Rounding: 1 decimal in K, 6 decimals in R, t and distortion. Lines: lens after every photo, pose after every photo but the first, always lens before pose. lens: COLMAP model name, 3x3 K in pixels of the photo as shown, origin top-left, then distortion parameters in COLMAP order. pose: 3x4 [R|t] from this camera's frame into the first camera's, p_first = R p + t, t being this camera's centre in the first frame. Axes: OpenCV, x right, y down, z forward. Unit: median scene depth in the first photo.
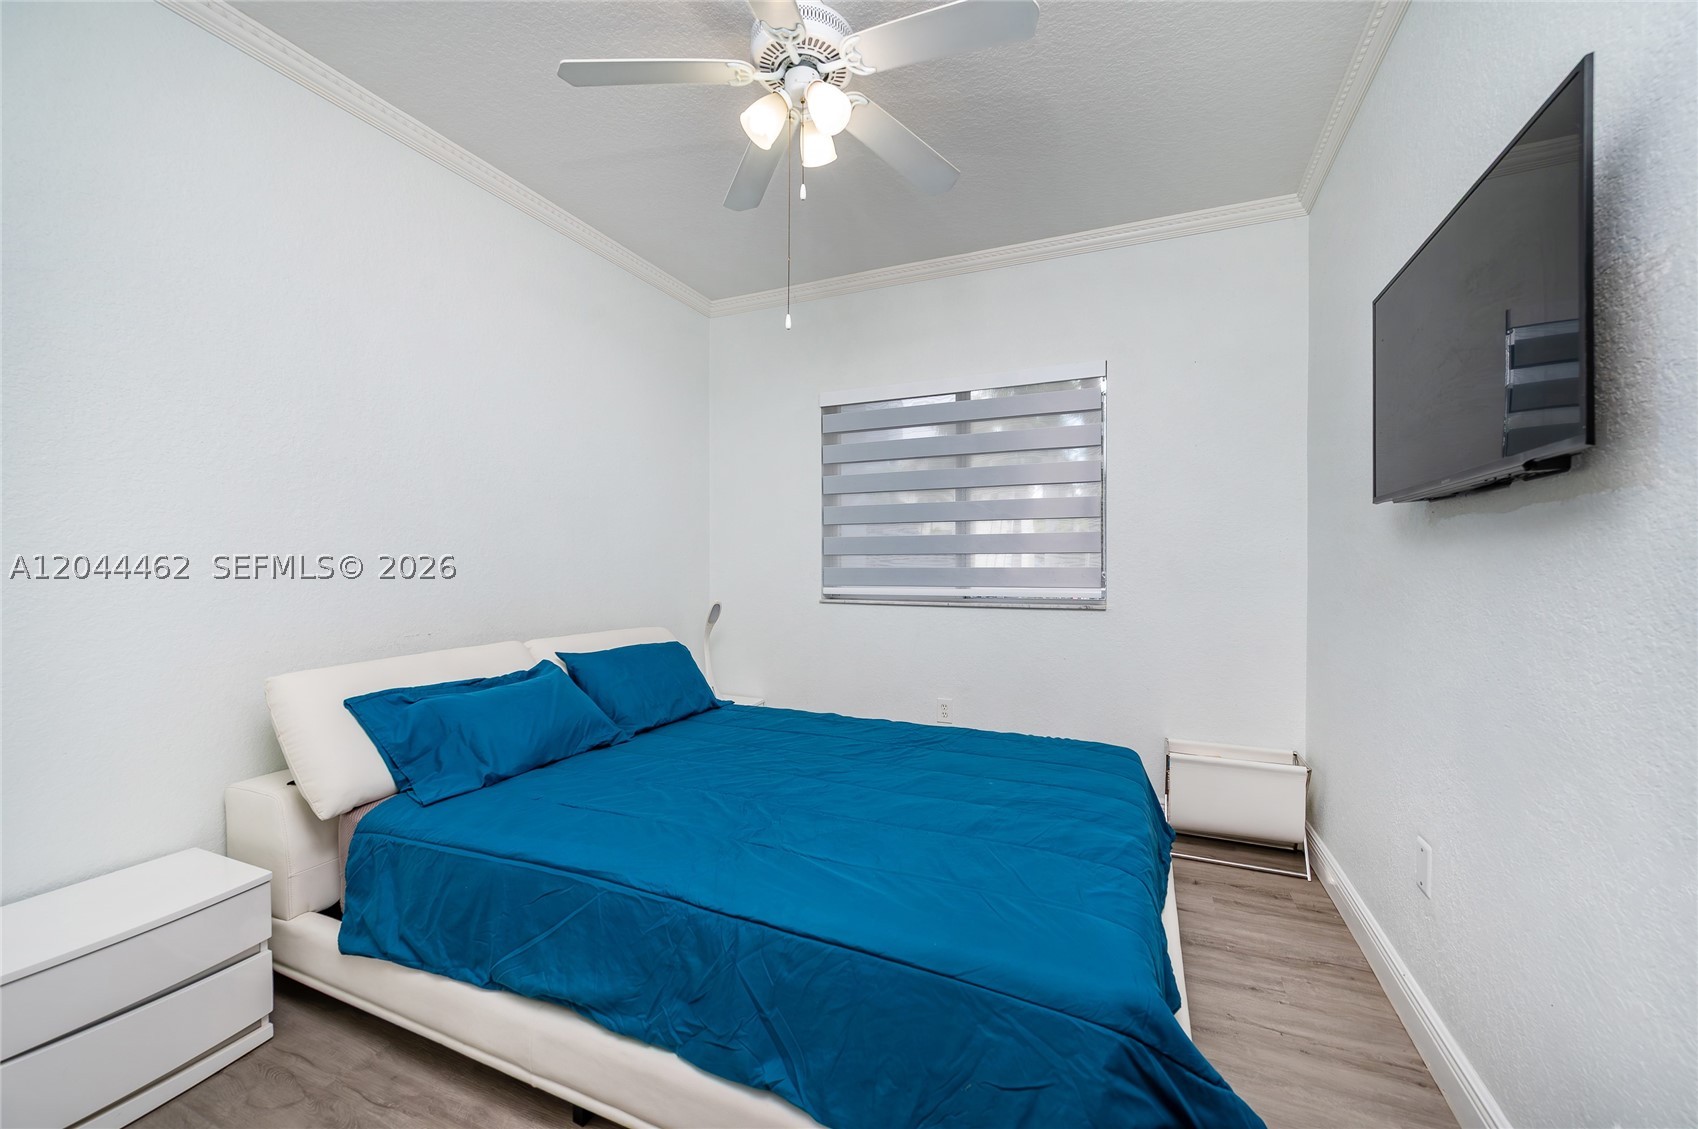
lens RADIAL K [[662.1, 0, 850.8], [0, 662.1, 565.3], [0, 0, 1]] dist [0.000135, -0.000427]
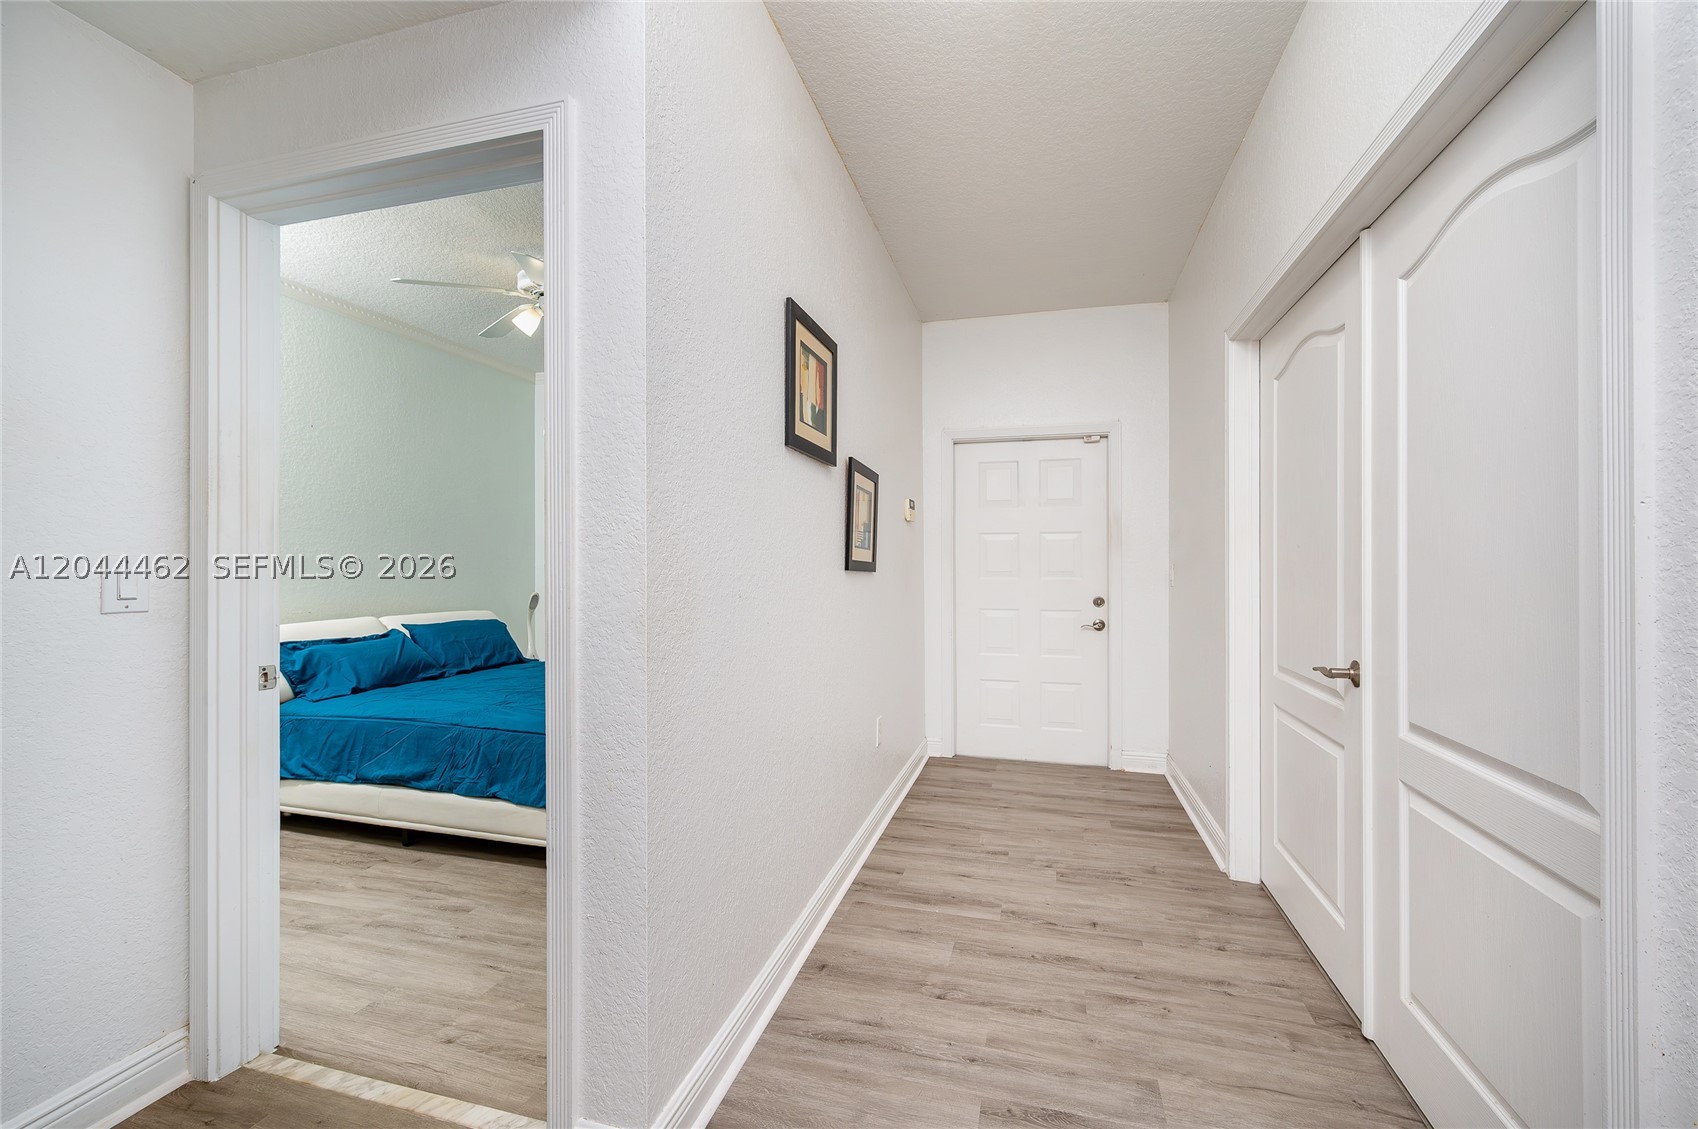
lens RADIAL K [[662.1, 0, 850.5], [0, 662.1, 561.2], [0, 0, 1]] dist [0.000135, -0.000427]
pose [[0.988347, 0.004140, 0.152164, 0.423762], [-0.002772, 0.999954, -0.009203, 0.001150], [-0.152195, 0.008674, 0.988312, -0.820020]]
